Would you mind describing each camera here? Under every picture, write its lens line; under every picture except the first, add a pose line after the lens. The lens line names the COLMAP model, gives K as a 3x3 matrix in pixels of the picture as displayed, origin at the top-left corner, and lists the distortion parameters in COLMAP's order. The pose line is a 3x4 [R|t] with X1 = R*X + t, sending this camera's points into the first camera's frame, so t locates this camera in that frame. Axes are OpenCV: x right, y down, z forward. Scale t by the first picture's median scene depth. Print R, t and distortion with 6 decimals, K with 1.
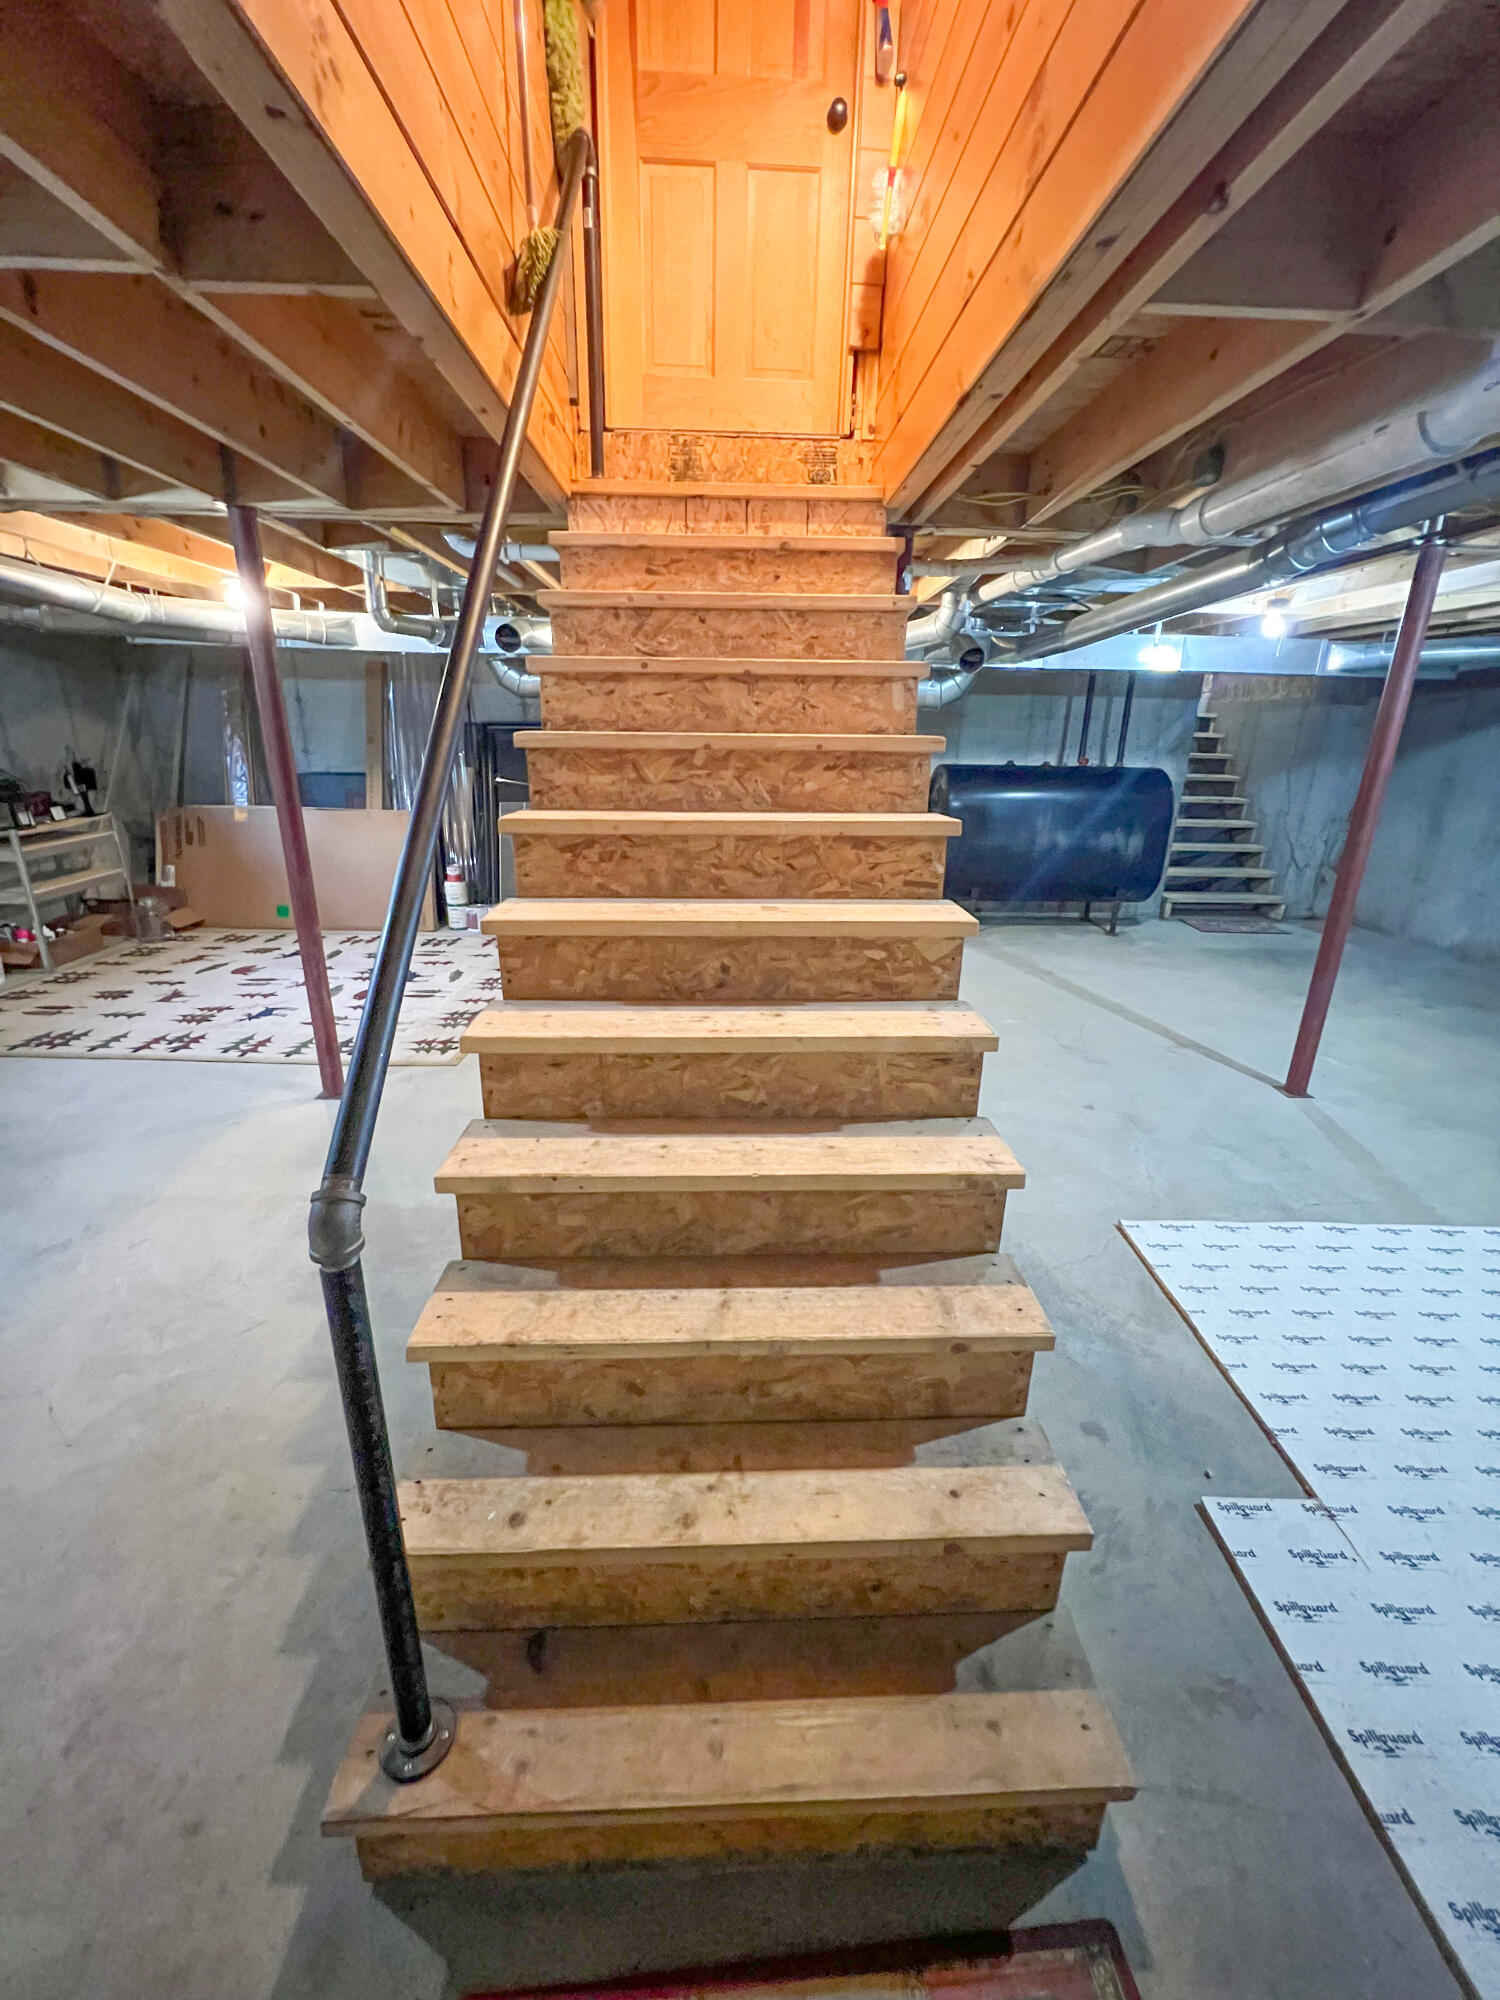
lens RADIAL K [[799.9, 0, 752.3], [0, 799.9, 994.9], [0, 0, 1]] dist [-0.004373, 0.000878]
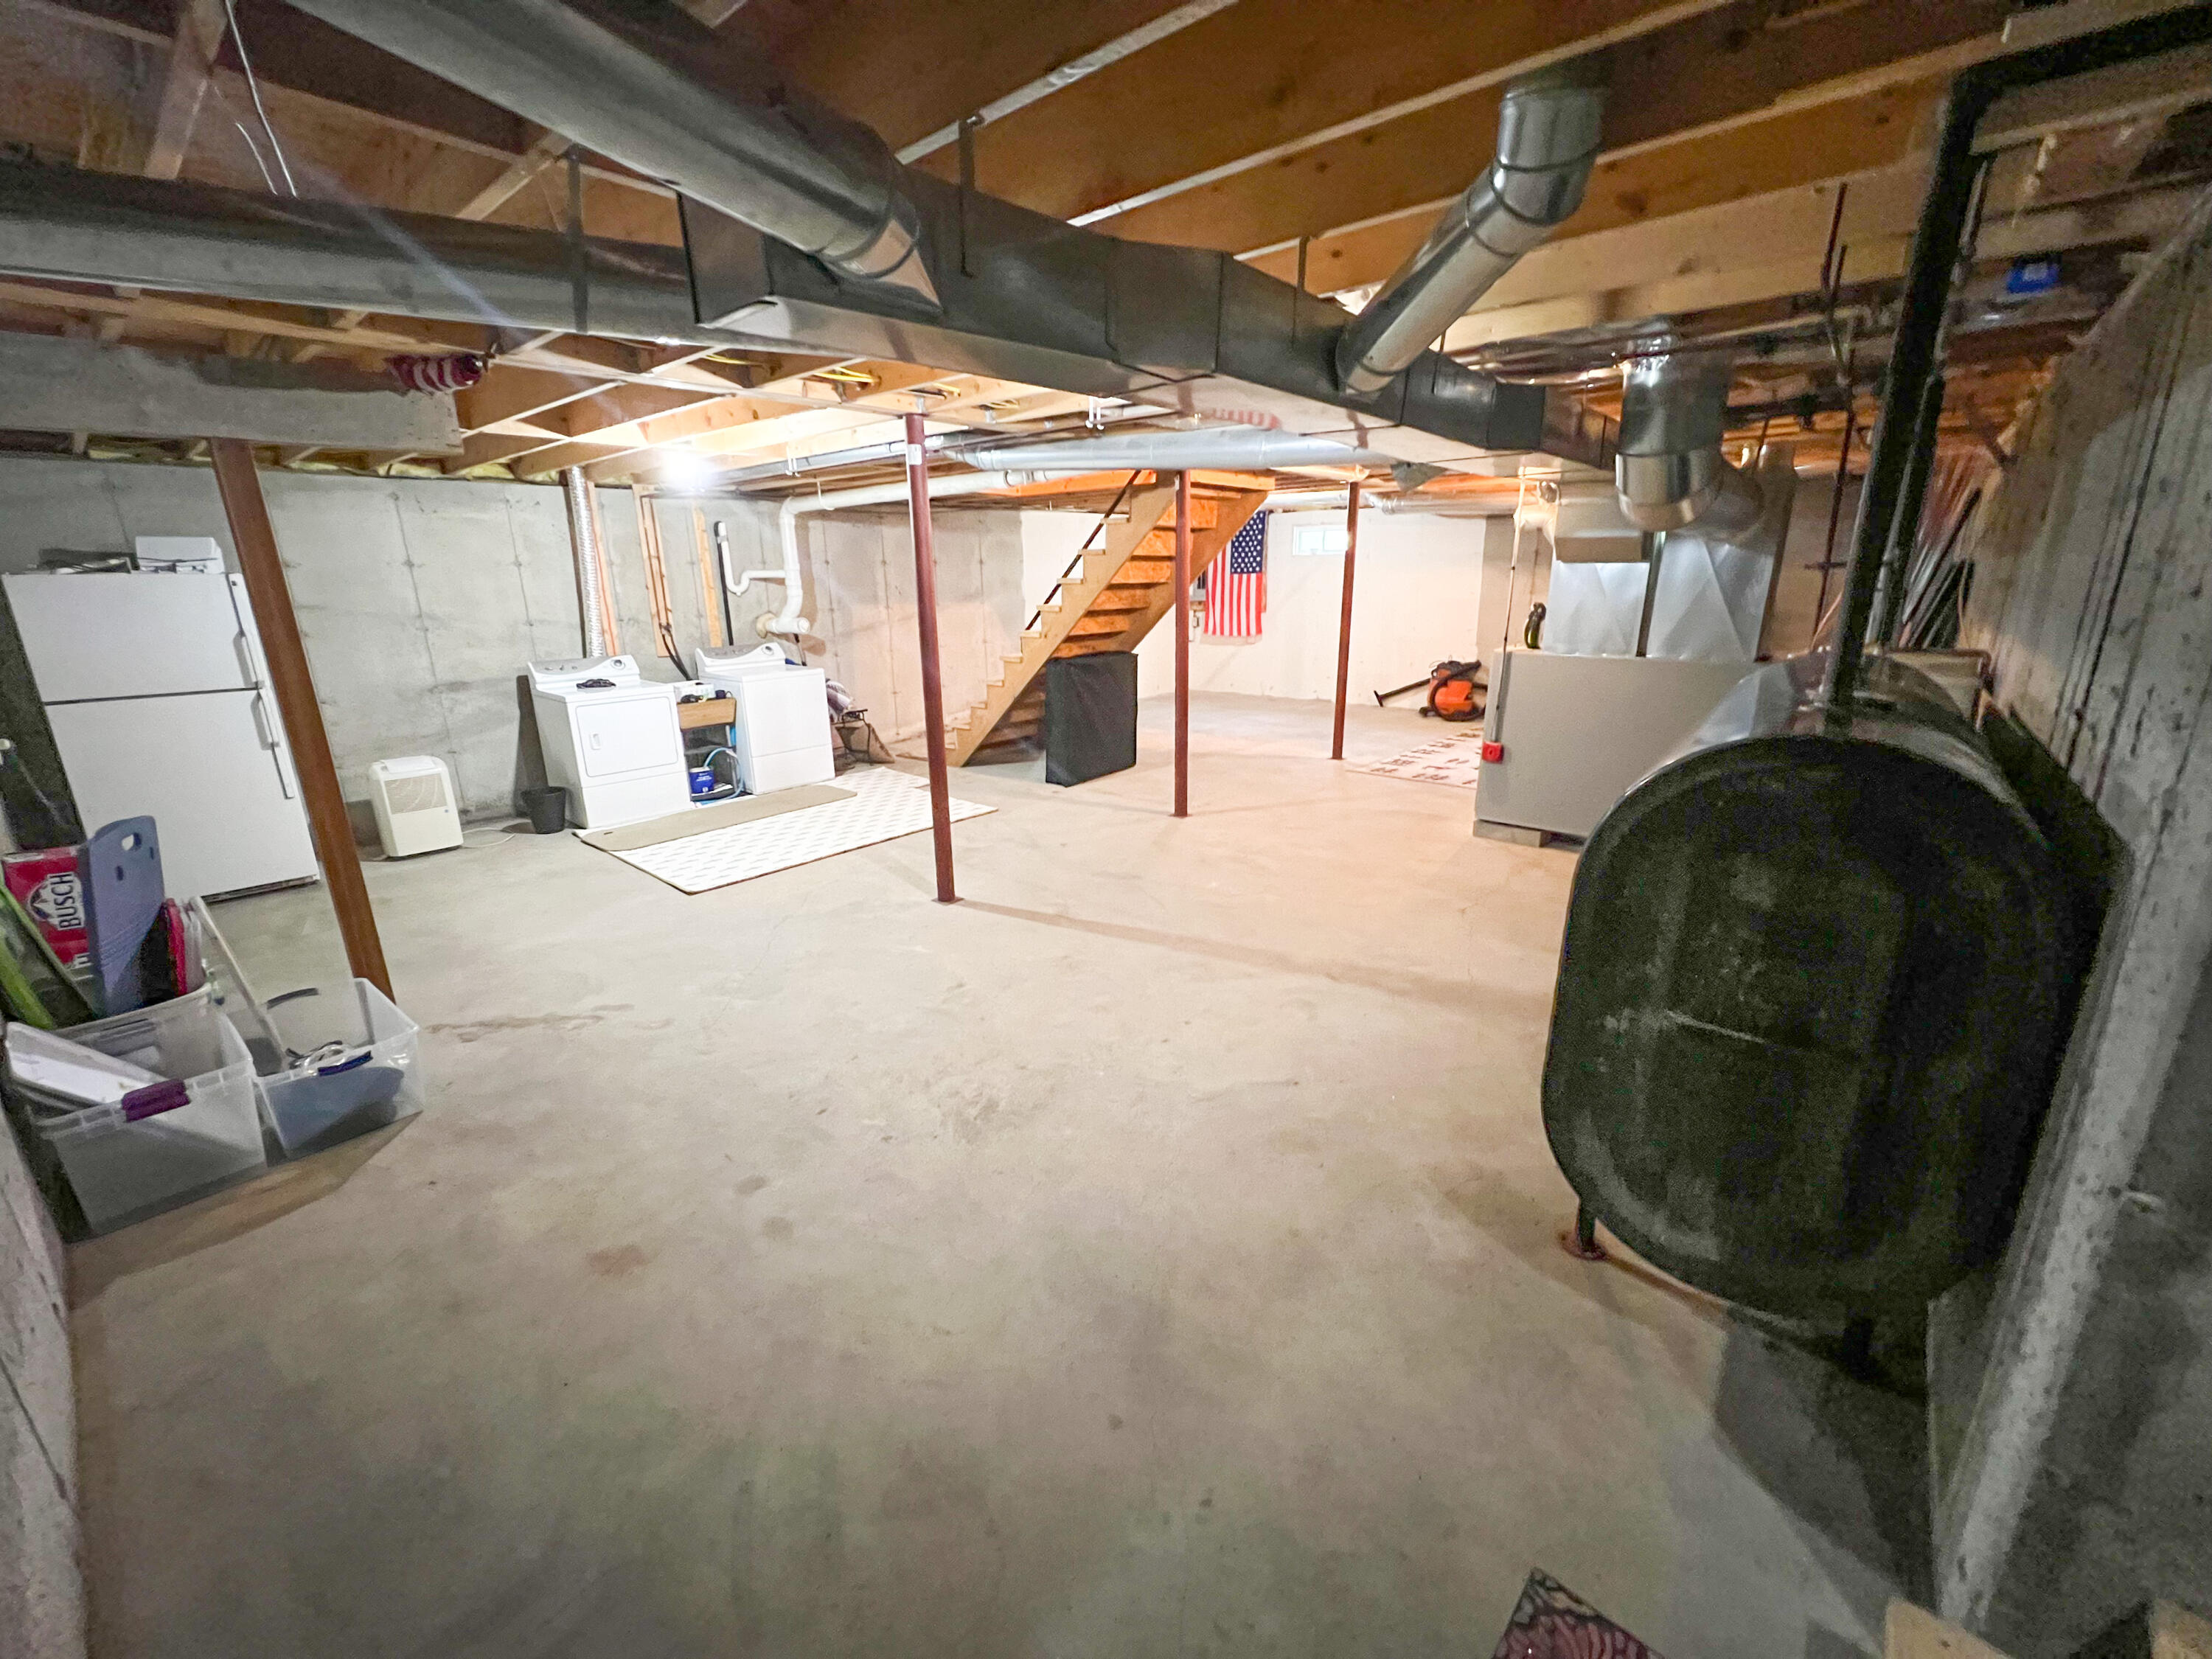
lens RADIAL K [[884.7, 0, 1108.0], [0, 884.7, 829.7], [0, 0, 1]] dist [-0.004373, 0.000878]
pose [[-0.673104, 0.198153, -0.712507, 1.195795], [-0.232568, 0.857842, 0.458278, -0.491695], [0.702028, 0.474175, -0.531333, 1.529777]]
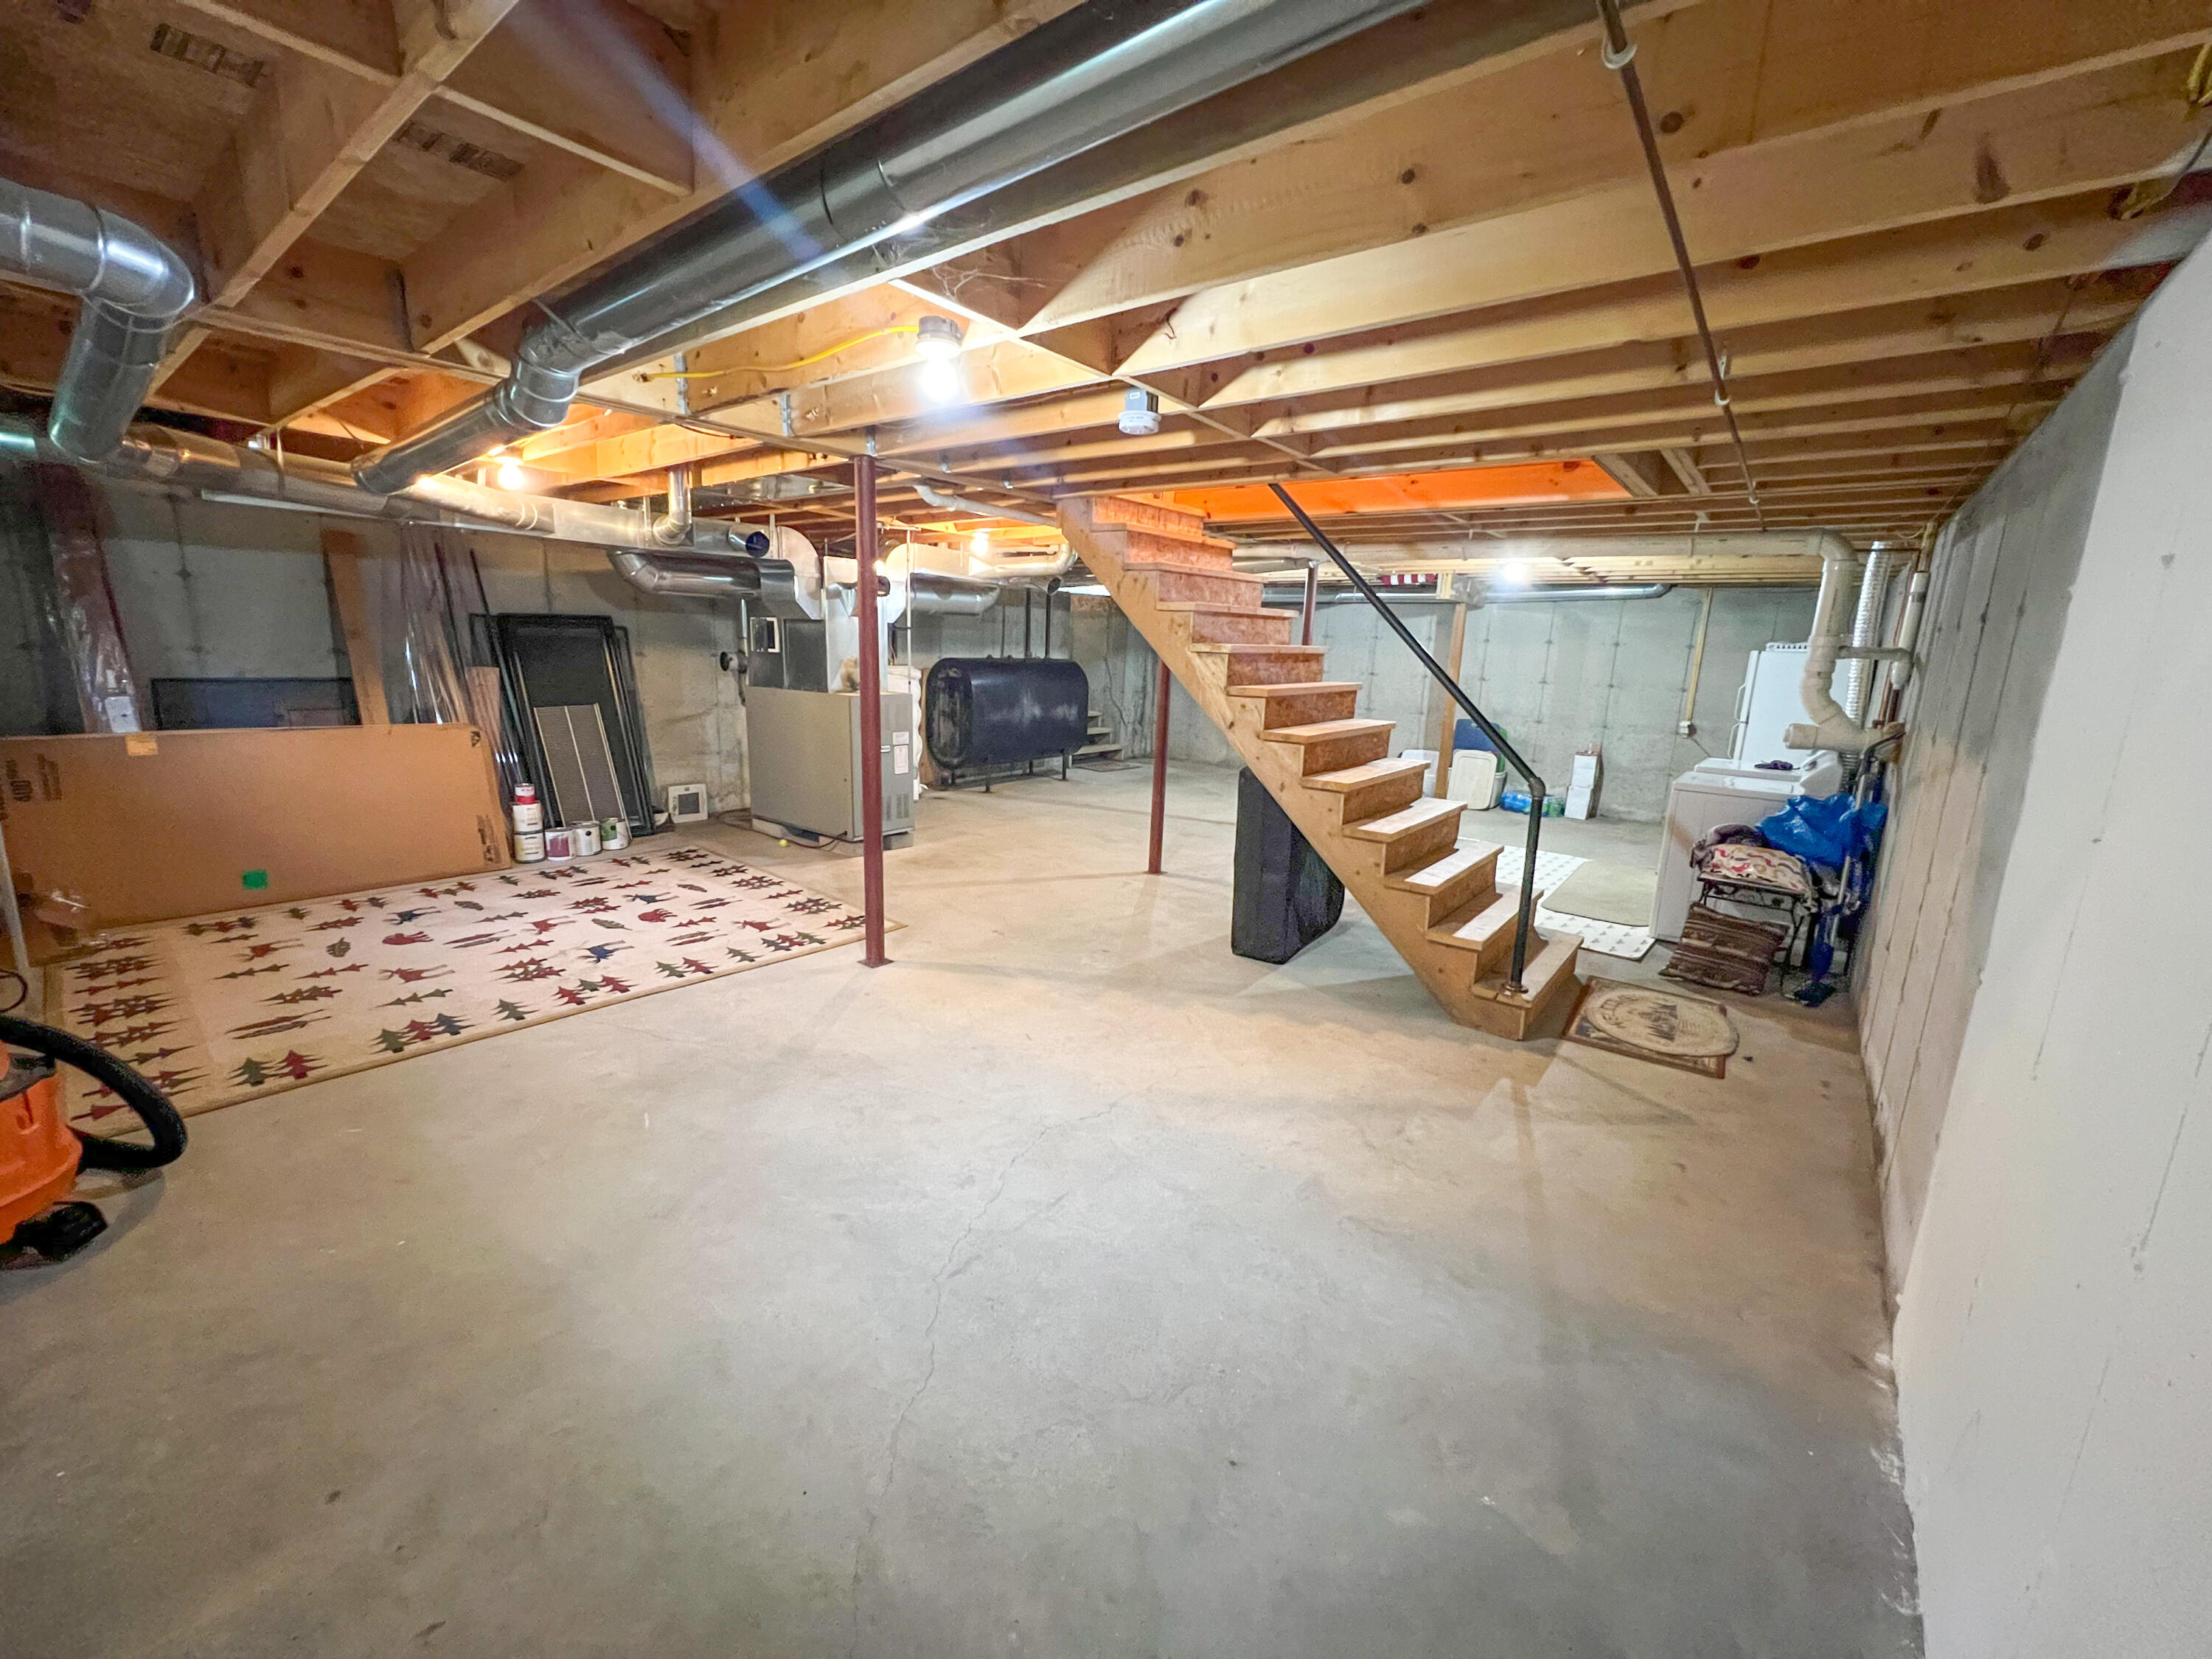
lens RADIAL K [[884.7, 0, 1101.7], [0, 884.7, 825.2], [0, 0, 1]] dist [-0.004373, 0.000878]
pose [[0.649521, -0.151089, 0.745181, -0.947663], [0.217757, 0.975969, 0.008080, -0.000015], [-0.728495, 0.157021, 0.666813, -0.040303]]
